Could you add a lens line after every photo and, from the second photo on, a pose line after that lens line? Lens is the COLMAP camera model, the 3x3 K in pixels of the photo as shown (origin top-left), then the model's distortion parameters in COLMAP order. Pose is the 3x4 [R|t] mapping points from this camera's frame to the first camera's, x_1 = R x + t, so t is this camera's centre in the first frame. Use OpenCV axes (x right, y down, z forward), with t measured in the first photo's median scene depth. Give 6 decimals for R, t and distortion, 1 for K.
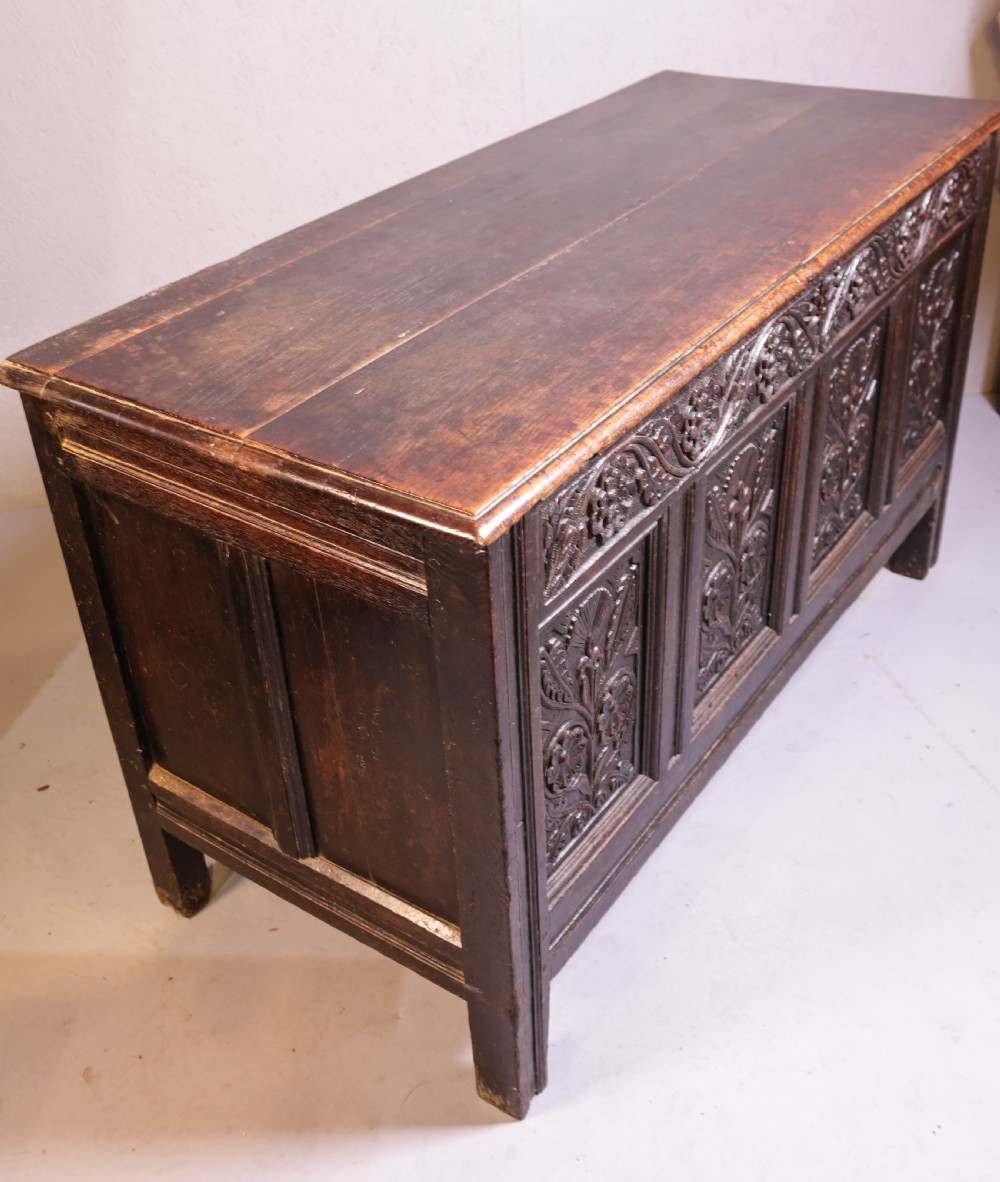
lens RADIAL K [[1319.0, 0, 515.0], [0, 1319.0, 579.9], [0, 0, 1]] dist [-0.039523, 0.034897]
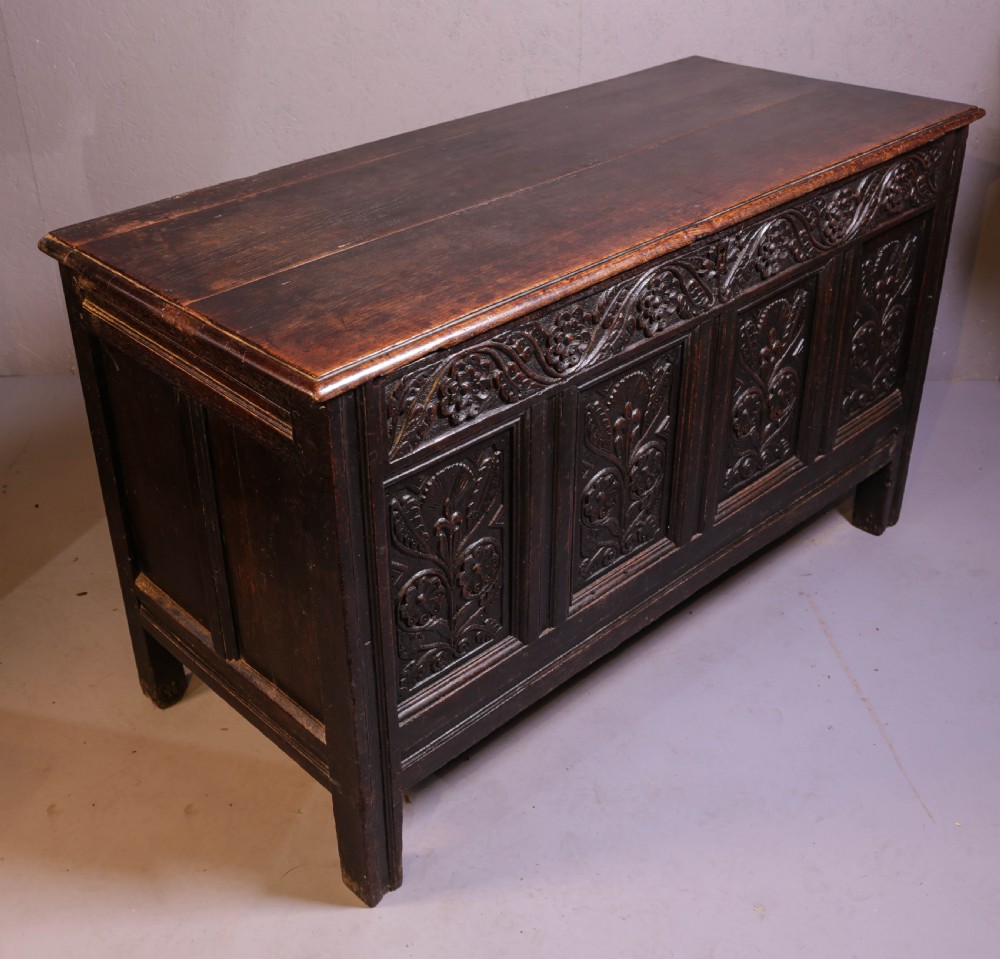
lens RADIAL K [[1269.1, 0, 457.6], [0, 1269.1, 477.8], [0, 0, 1]] dist [-0.017051, -0.004262]
pose [[0.975193, 0.133309, -0.176711, 0.259442], [-0.139594, 0.989928, -0.023569, 0.045182], [0.171790, 0.047652, 0.983980, -0.157379]]
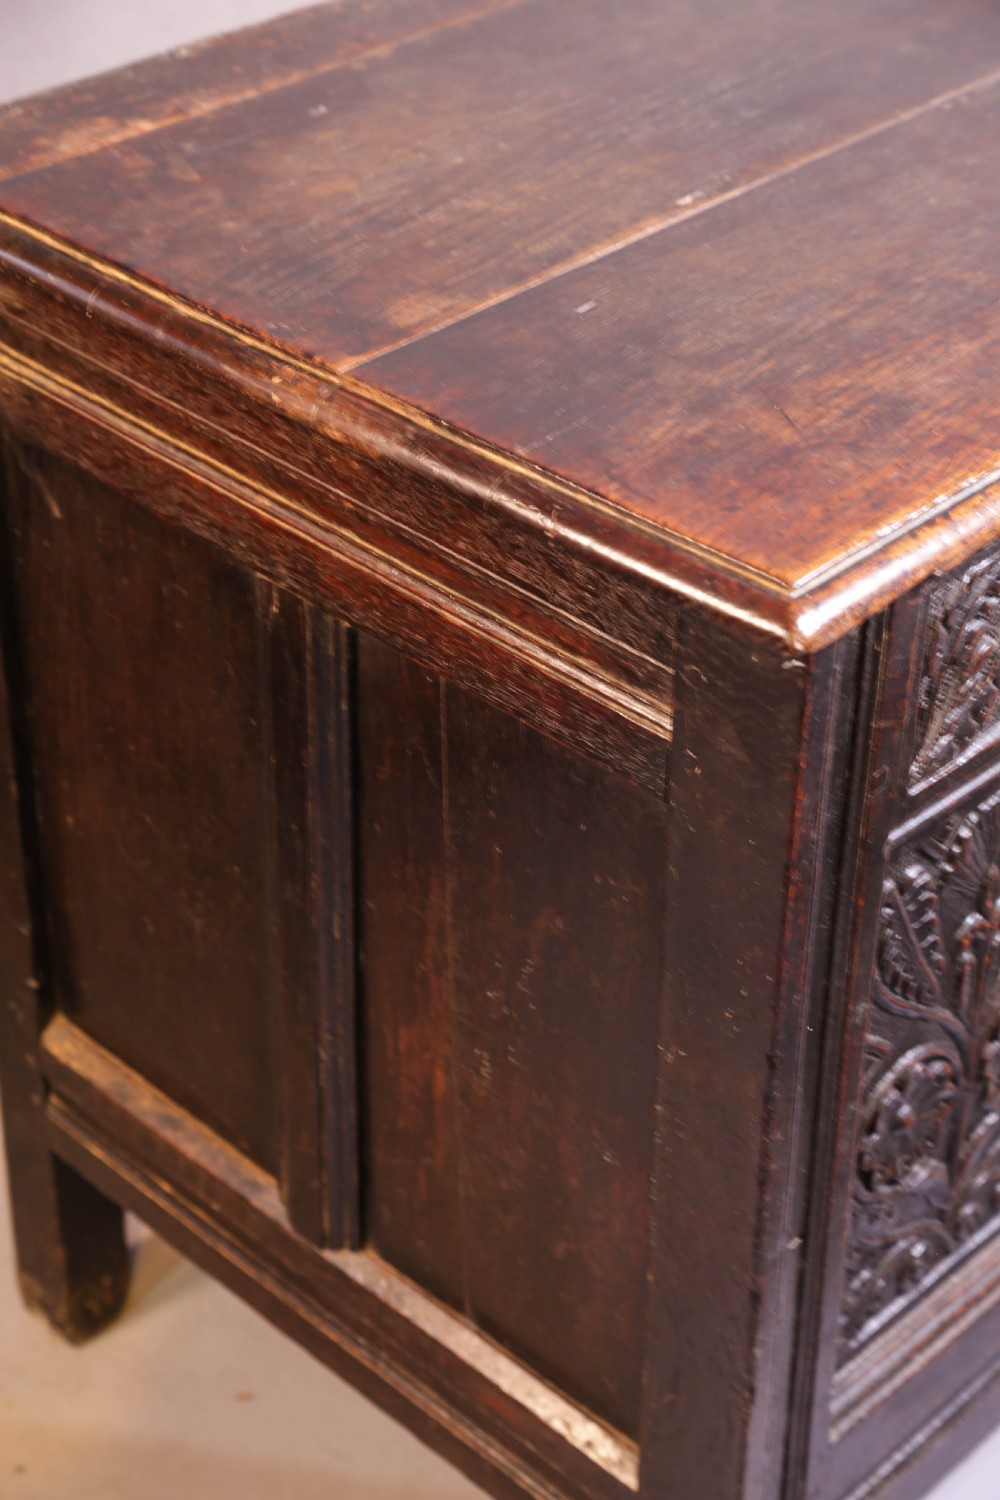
lens RADIAL K [[2802.3, 0, 500.0], [0, 2802.3, 750.0], [0, 0, 1]] dist [0.265427, 0.146249]
pose [[0.984854, 0.133778, -0.110297, -0.011264], [-0.133342, 0.991005, 0.011355, 0.009979], [0.110824, 0.003525, 0.993834, -0.033381]]
